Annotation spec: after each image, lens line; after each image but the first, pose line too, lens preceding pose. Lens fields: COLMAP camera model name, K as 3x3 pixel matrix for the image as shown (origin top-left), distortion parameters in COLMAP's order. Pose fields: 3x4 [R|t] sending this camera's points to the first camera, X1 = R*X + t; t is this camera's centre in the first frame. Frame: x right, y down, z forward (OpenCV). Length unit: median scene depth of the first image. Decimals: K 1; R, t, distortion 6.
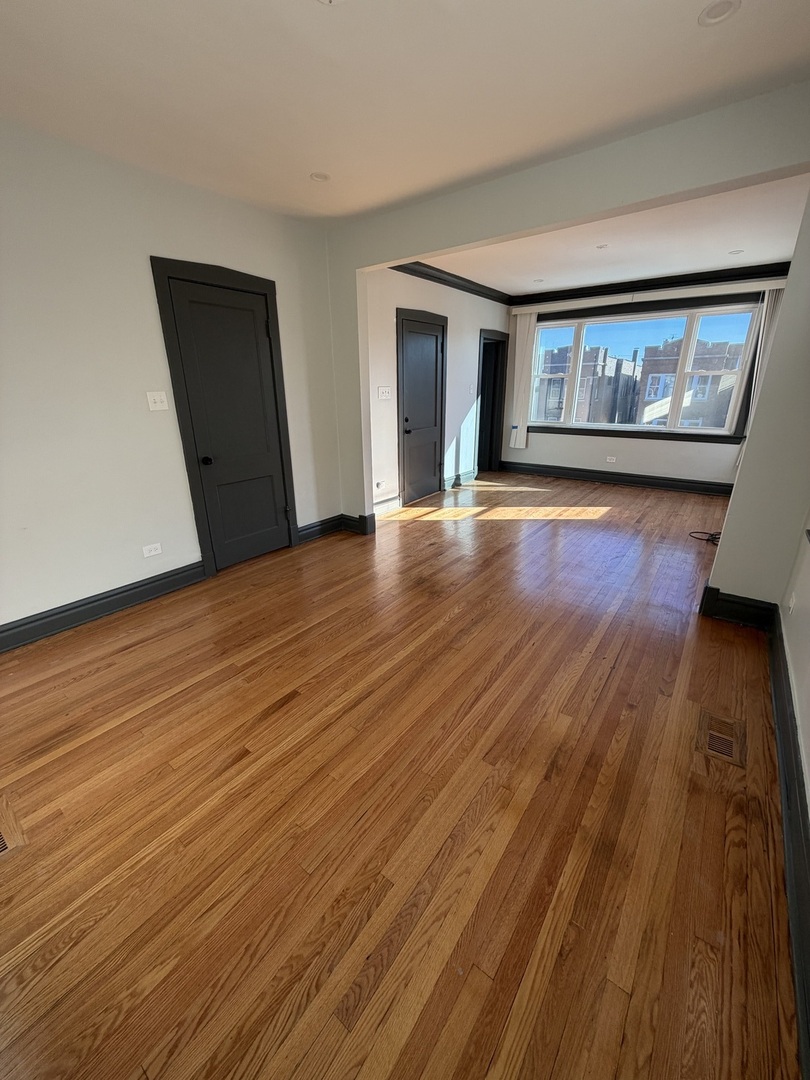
lens RADIAL K [[428.9, 0, 404.5], [0, 428.9, 537.2], [0, 0, 1]] dist [-0.002716, 0.000481]
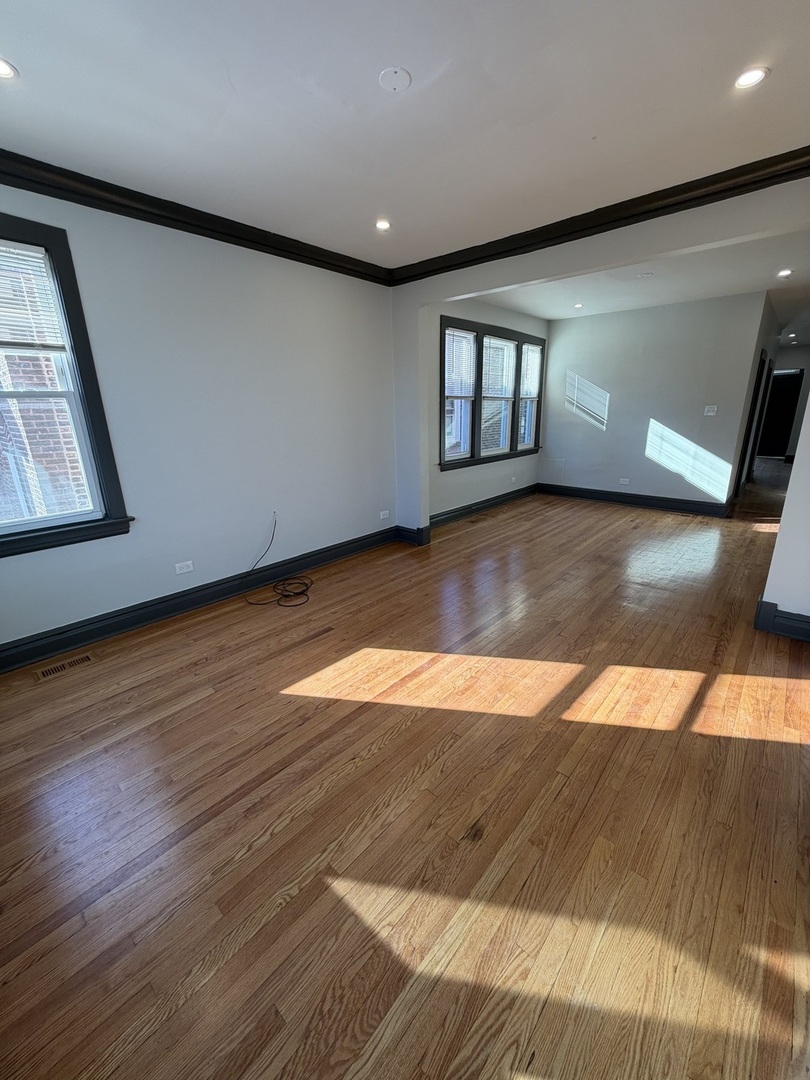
lens RADIAL K [[428.9, 0, 401.2], [0, 428.9, 540.0], [0, 0, 1]] dist [-0.002716, 0.000481]
pose [[-0.995002, -0.007584, 0.099568, 0.716958], [0.053374, 0.802329, 0.594490, -0.967474], [-0.084395, 0.596833, -0.797914, 2.690690]]
